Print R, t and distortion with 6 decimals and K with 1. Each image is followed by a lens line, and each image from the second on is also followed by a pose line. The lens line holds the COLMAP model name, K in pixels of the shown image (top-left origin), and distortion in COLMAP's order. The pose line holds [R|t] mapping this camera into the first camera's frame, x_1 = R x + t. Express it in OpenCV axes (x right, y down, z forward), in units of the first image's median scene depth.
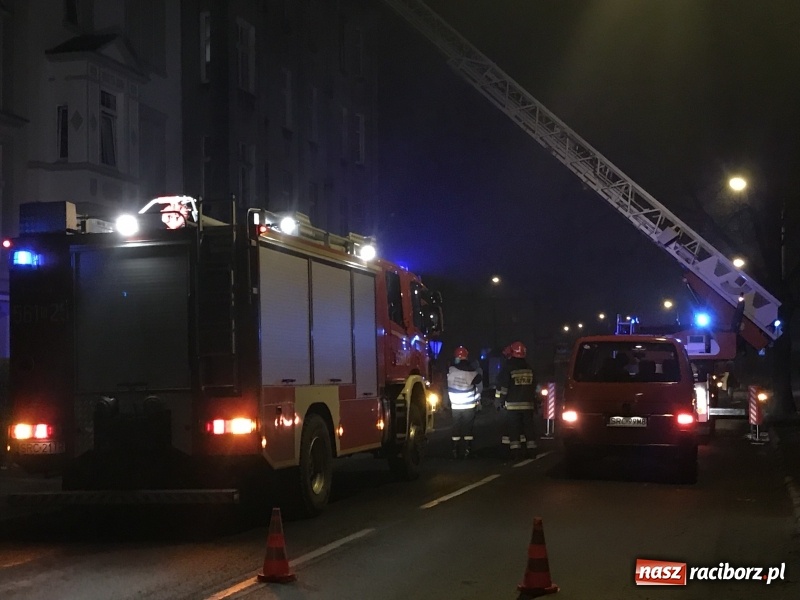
lens RADIAL K [[1381.7, 0, 402.5], [0, 1381.7, 283.0], [0, 0, 1]] dist [0.216489, -0.048057]
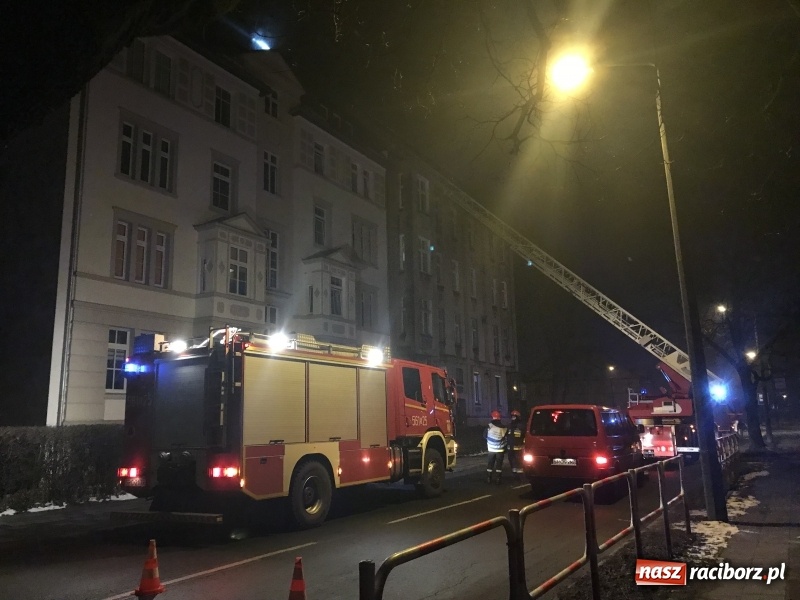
lens RADIAL K [[691.0, 0, 386.3], [0, 691.0, 283.7], [0, 0, 1]] dist [0.039918, -0.016221]
pose [[0.960979, -0.063225, -0.269299, 0.119794], [0.027976, 0.990751, -0.132776, 0.000654], [0.275203, 0.120061, 0.953860, 0.119433]]
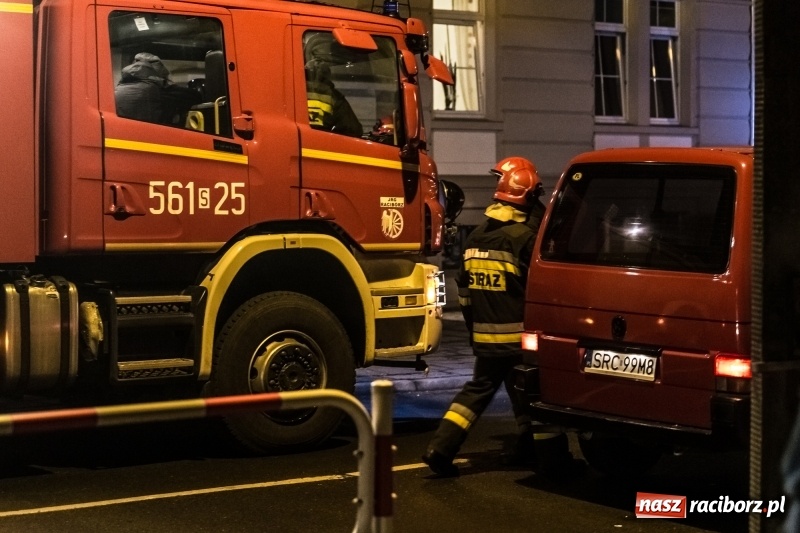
lens RADIAL K [[1860.4, 0, 400.0], [0, 1860.4, 266.5], [0, 0, 1]] dist [0.025789, -0.353172]
pose [[0.777137, 0.037131, -0.628235, 0.279621], [0.030578, 0.994851, 0.096625, 0.011196], [0.628588, -0.094301, 0.772000, 0.343426]]
